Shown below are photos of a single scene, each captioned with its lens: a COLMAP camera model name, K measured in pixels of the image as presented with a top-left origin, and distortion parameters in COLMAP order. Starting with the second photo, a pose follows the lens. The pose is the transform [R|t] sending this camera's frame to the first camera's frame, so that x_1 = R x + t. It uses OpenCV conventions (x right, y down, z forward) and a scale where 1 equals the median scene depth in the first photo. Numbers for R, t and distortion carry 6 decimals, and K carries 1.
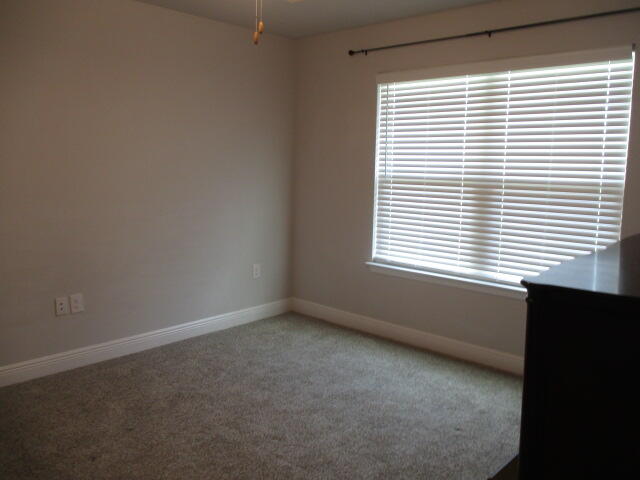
lens RADIAL K [[519.2, 0, 323.3], [0, 519.2, 238.5], [0, 0, 1]] dist [-0.043398, 0.029668]
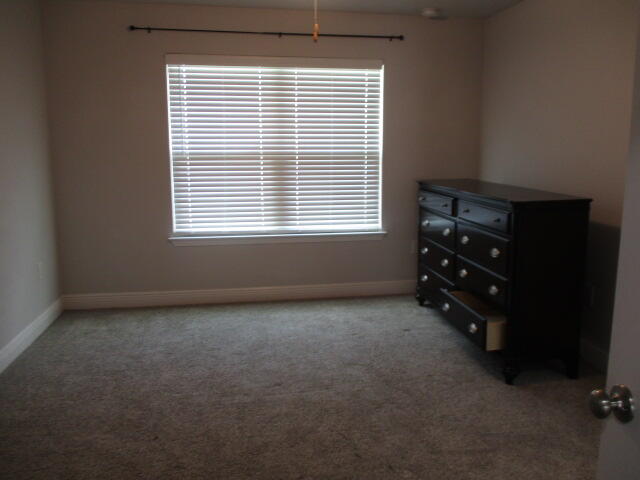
lens RADIAL K [[519.2, 0, 321.2], [0, 519.2, 239.5], [0, 0, 1]] dist [-0.043398, 0.029668]
pose [[0.626823, -0.158820, 0.762803, -0.589389], [0.120047, 0.987001, 0.106852, -0.028602], [-0.769858, 0.024595, 0.637741, 0.128509]]
